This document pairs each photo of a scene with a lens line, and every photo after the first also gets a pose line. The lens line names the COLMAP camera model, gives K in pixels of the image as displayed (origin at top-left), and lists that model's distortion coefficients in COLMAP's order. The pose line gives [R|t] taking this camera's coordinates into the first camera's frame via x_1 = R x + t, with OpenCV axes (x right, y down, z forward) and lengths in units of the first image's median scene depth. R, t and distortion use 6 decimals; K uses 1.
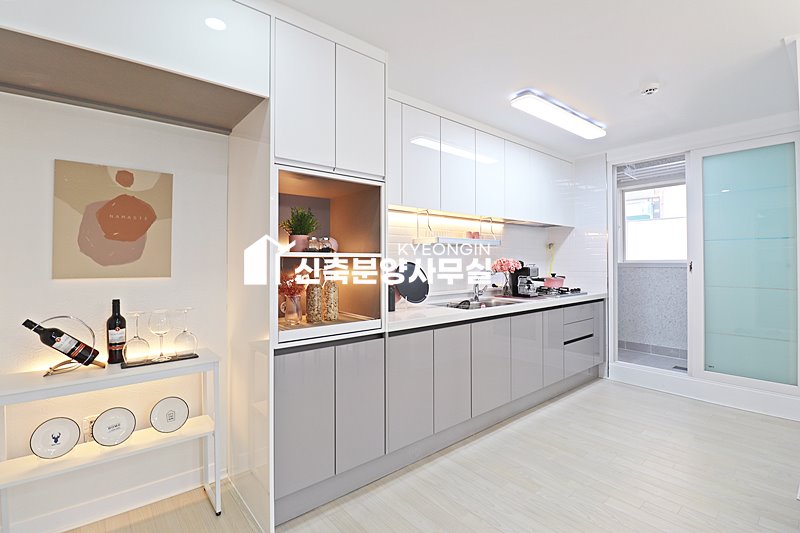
lens RADIAL K [[377.0, 0, 398.4], [0, 377.0, 267.7], [0, 0, 1]] dist [-0.011346, 0.000998]
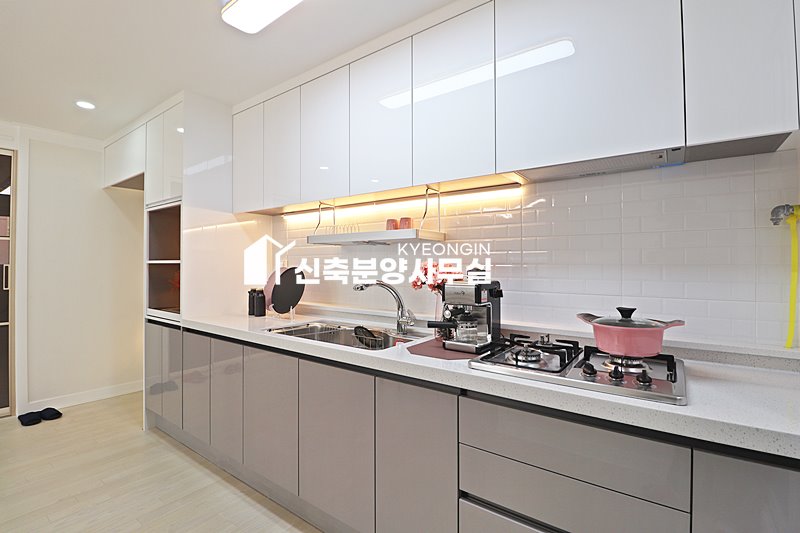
lens RADIAL K [[377.0, 0, 394.3], [0, 377.0, 264.9], [0, 0, 1]] dist [-0.011346, 0.000998]
pose [[0.225233, 0.010258, -0.974251, 1.053337], [-0.012169, 0.999896, 0.007714, -0.033828], [0.974229, 0.010118, 0.225334, 1.146778]]
